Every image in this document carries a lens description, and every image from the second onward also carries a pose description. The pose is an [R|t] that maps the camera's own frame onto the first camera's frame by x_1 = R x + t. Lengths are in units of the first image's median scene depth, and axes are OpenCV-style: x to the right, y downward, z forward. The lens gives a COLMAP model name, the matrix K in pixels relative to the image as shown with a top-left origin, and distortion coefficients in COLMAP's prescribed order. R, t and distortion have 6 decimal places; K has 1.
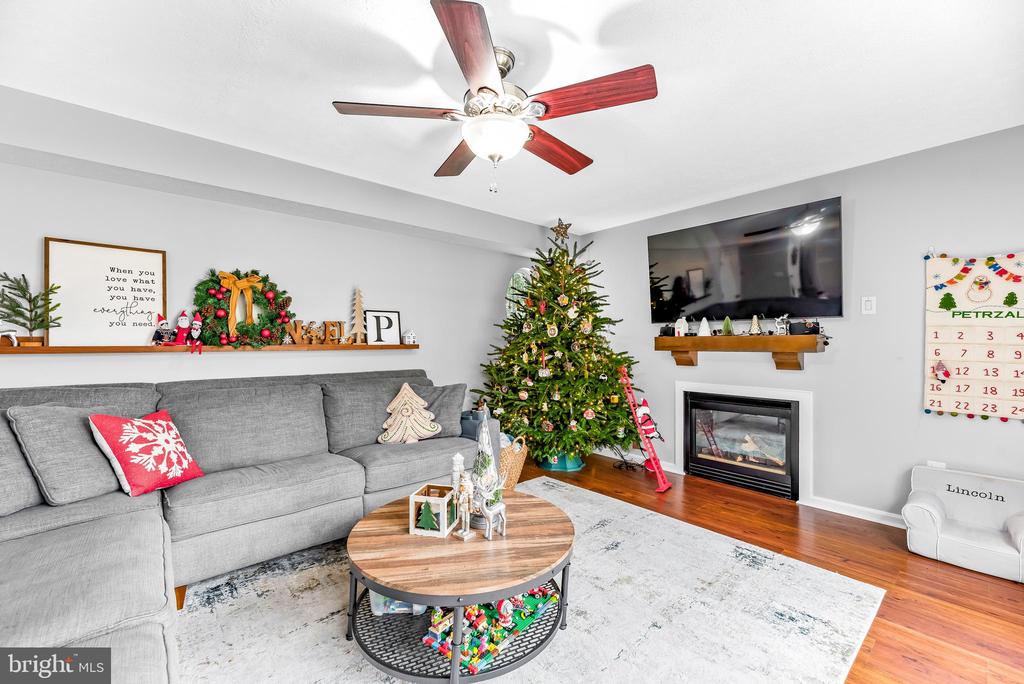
lens RADIAL K [[414.6, 0, 508.8], [0, 414.6, 343.6], [0, 0, 1]] dist [0.000521, 0.000812]
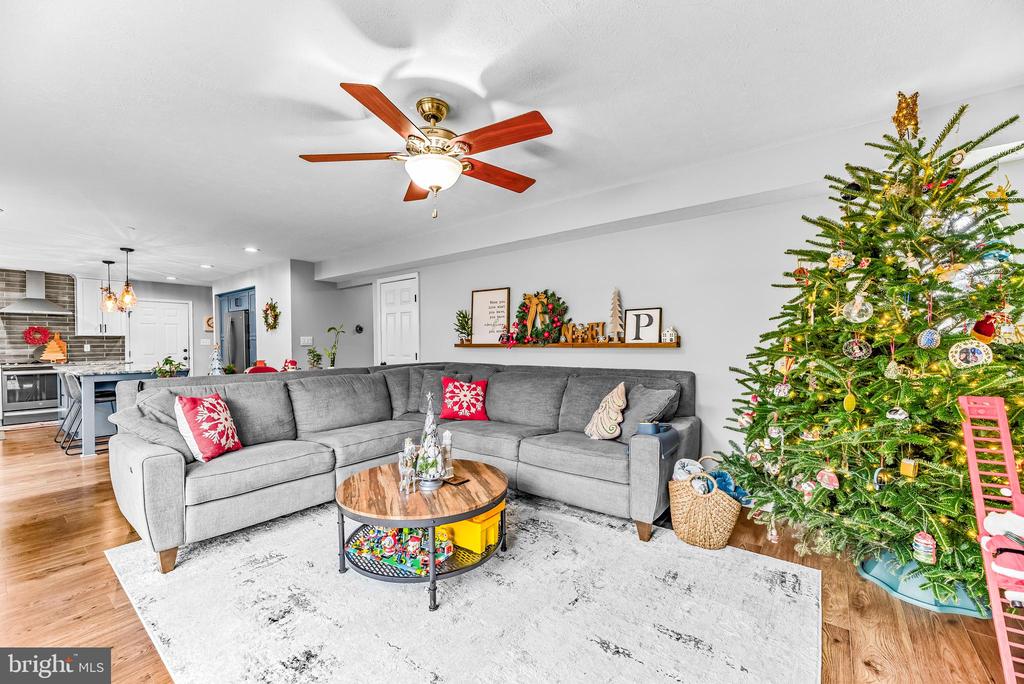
lens RADIAL K [[414.6, 0, 507.7], [0, 414.6, 344.9], [0, 0, 1]] dist [0.000521, 0.000812]
pose [[0.191328, 0.005839, -0.981509, 0.700690], [0.002806, 0.999975, 0.006495, -0.000422], [0.981522, -0.003997, 0.191307, 0.576207]]
